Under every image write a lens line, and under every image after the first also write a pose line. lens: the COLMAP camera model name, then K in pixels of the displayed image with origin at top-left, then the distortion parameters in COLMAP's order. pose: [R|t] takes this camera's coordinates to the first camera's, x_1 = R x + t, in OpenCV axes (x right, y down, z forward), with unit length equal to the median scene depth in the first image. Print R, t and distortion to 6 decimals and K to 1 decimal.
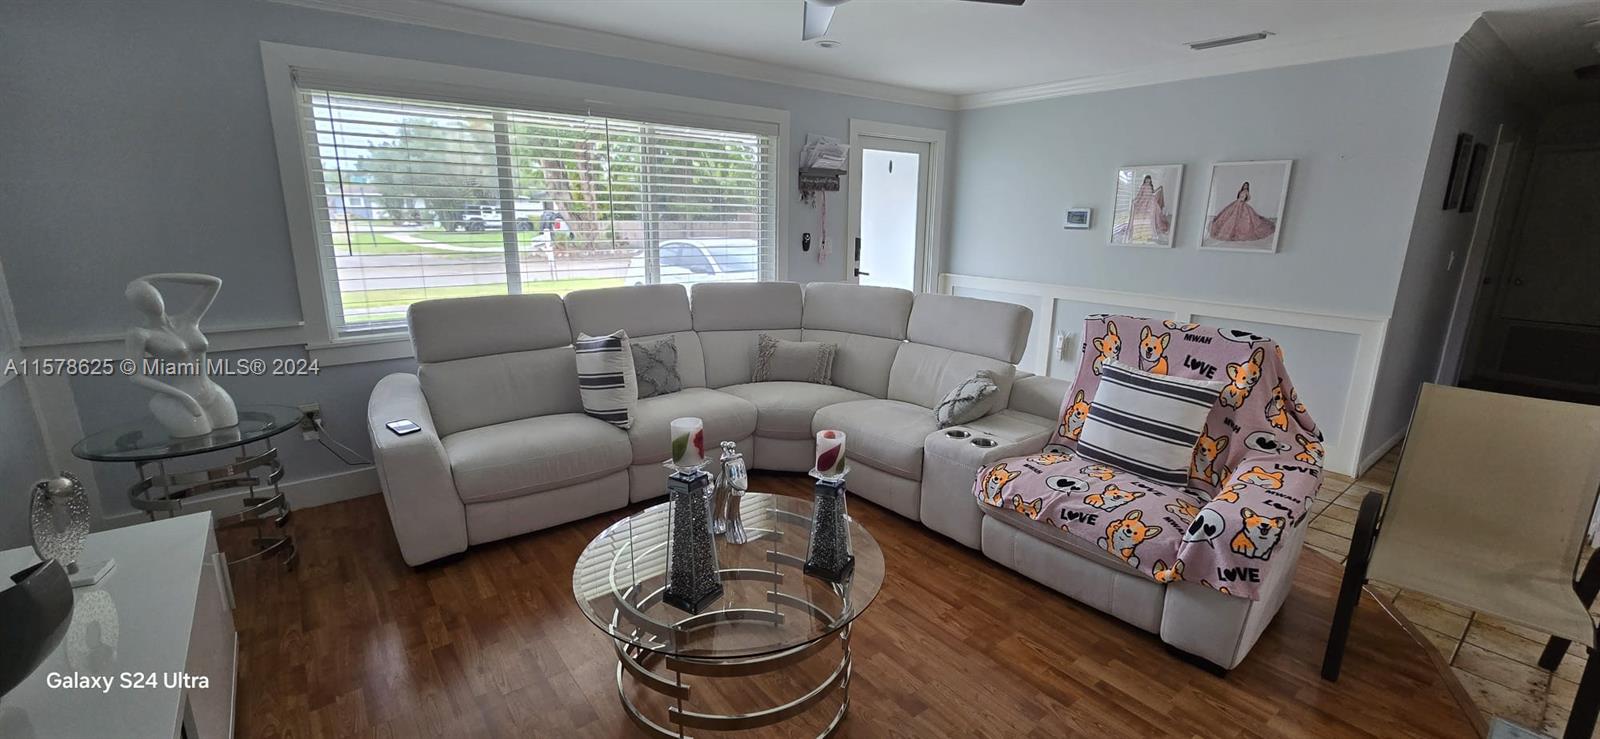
lens RADIAL K [[659.6, 0, 802.5], [0, 659.6, 372.9], [0, 0, 1]] dist [-0.000425, -0.000779]
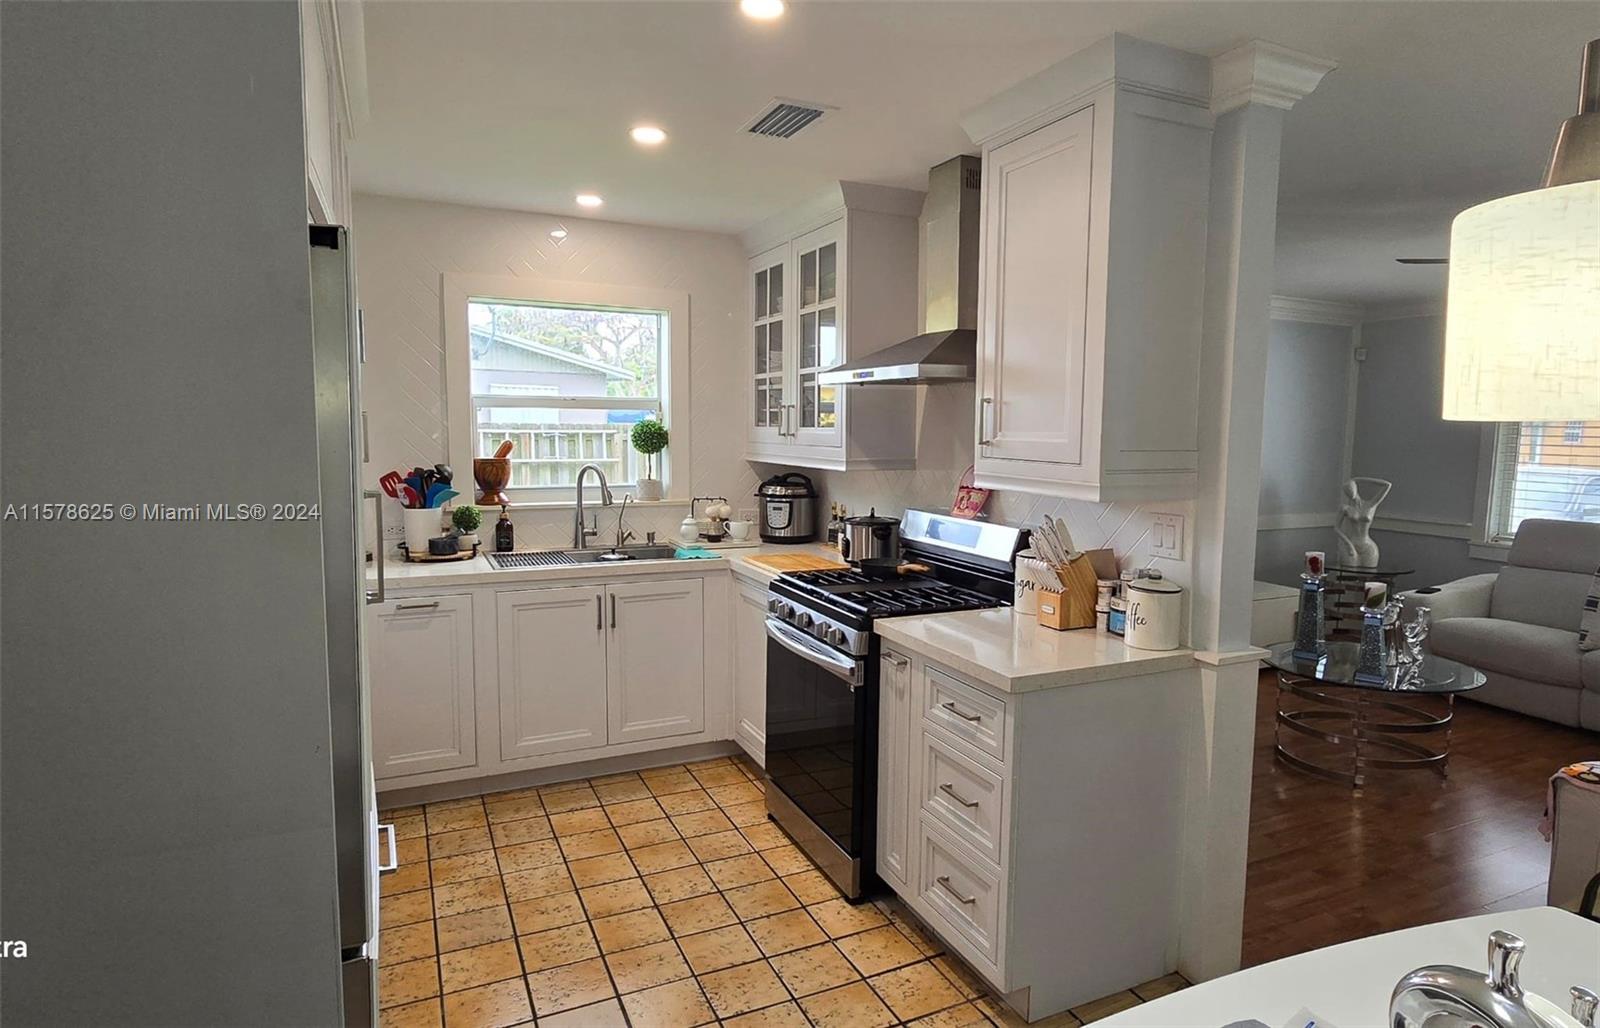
lens RADIAL K [[918.5, 0, 862.3], [0, 918.5, 516.9], [0, 0, 1]] dist [0.003203, 0.000665]
pose [[-0.203403, 0.080095, -0.975813, 1.123250], [-0.252870, 0.958538, 0.131386, -0.016904], [0.945877, 0.273479, -0.174716, 0.087634]]
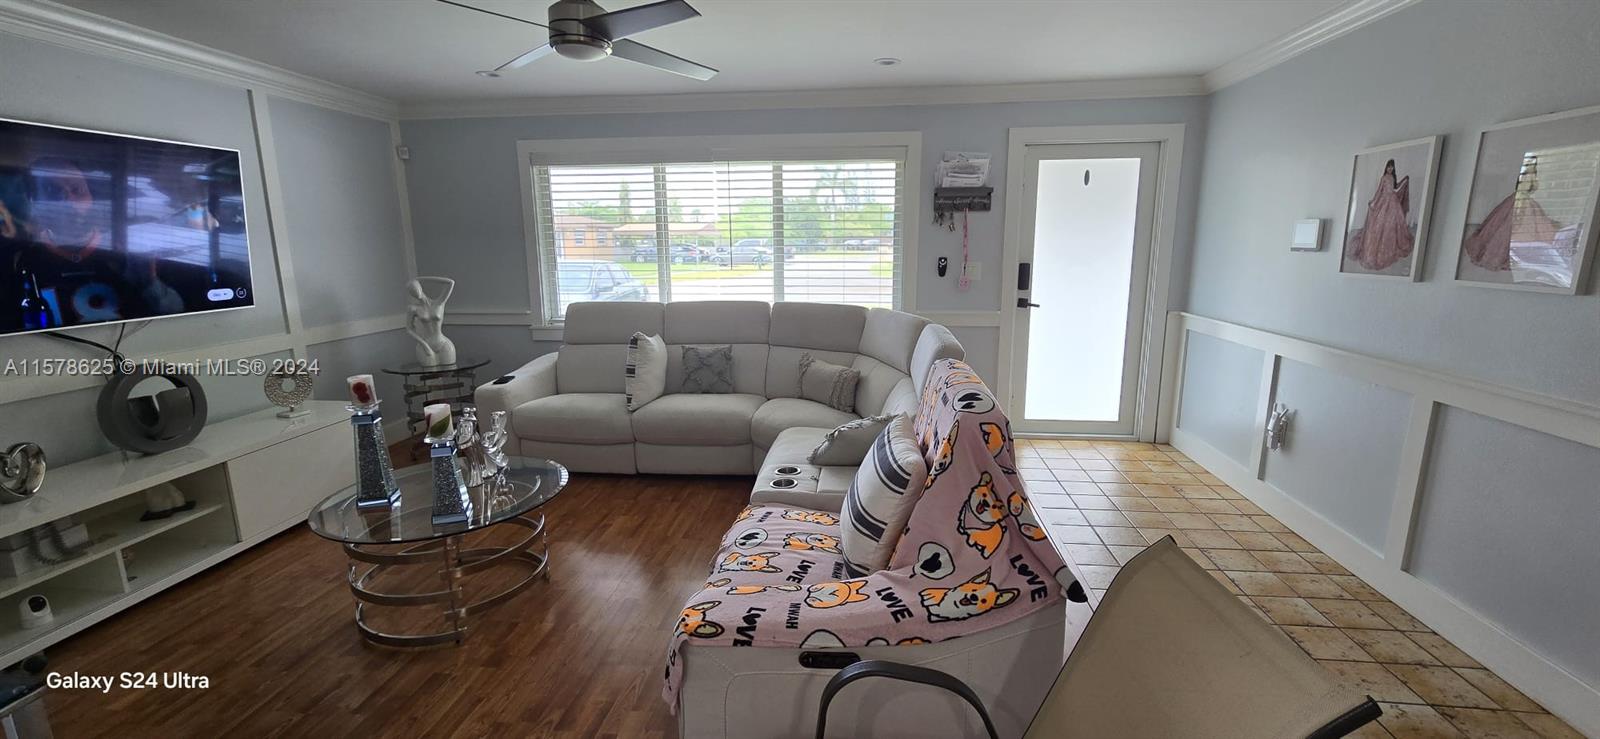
lens RADIAL K [[659.6, 0, 808.1], [0, 659.6, 373.2], [0, 0, 1]] dist [-0.000425, -0.000779]
pose [[0.703205, 0.121491, -0.700531, 0.679486], [-0.151470, 0.988273, 0.019345, -0.048822], [0.694666, 0.092506, 0.713360, 0.269311]]
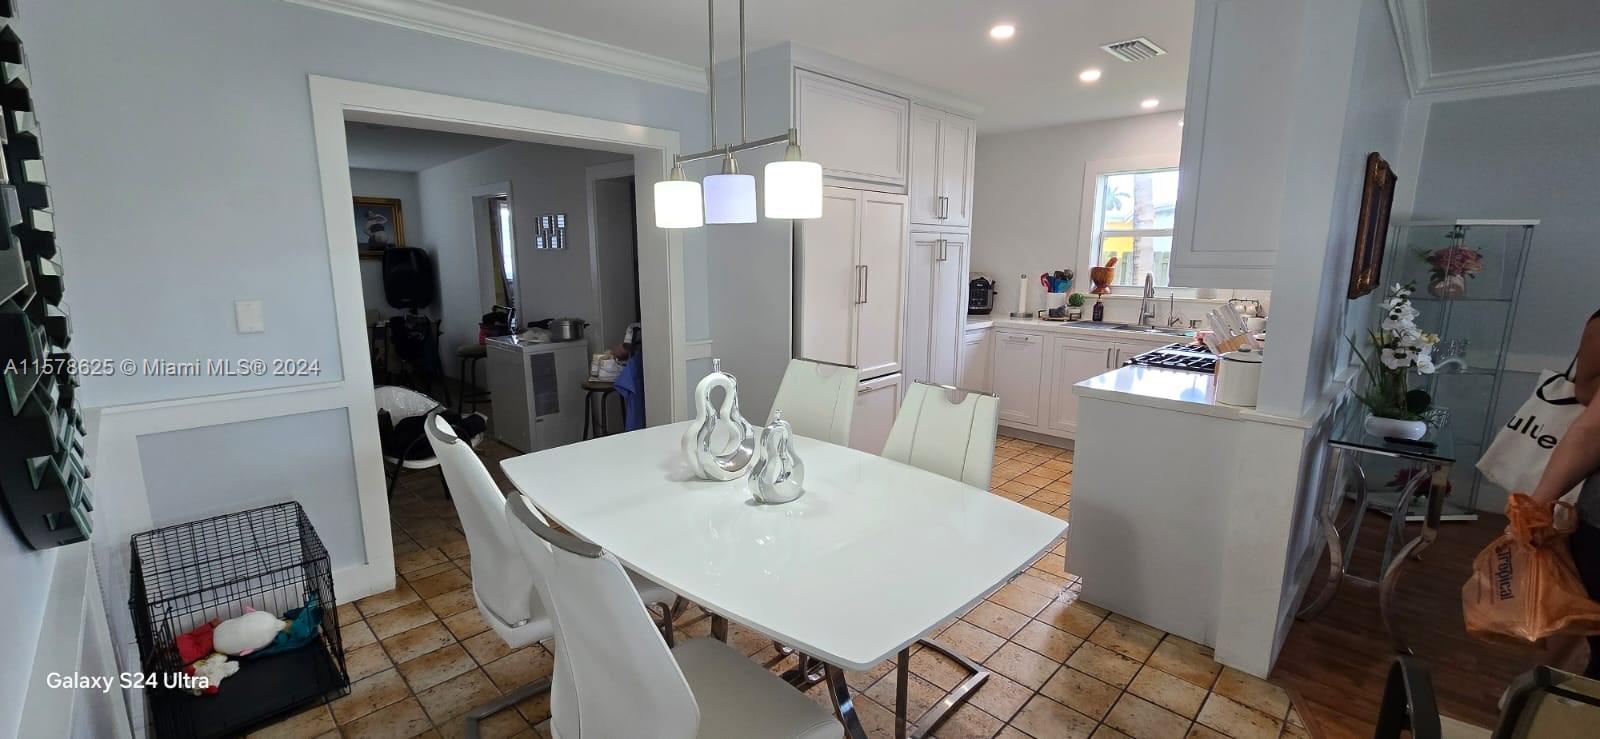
lens RADIAL K [[659.6, 0, 799.9], [0, 659.6, 377.3], [0, 0, 1]] dist [-0.000425, -0.000779]
pose [[-0.993432, 0.002211, -0.114405, 0.921666], [-0.045680, 0.909025, 0.414230, -0.151418], [0.104913, 0.416736, -0.902953, 0.693464]]
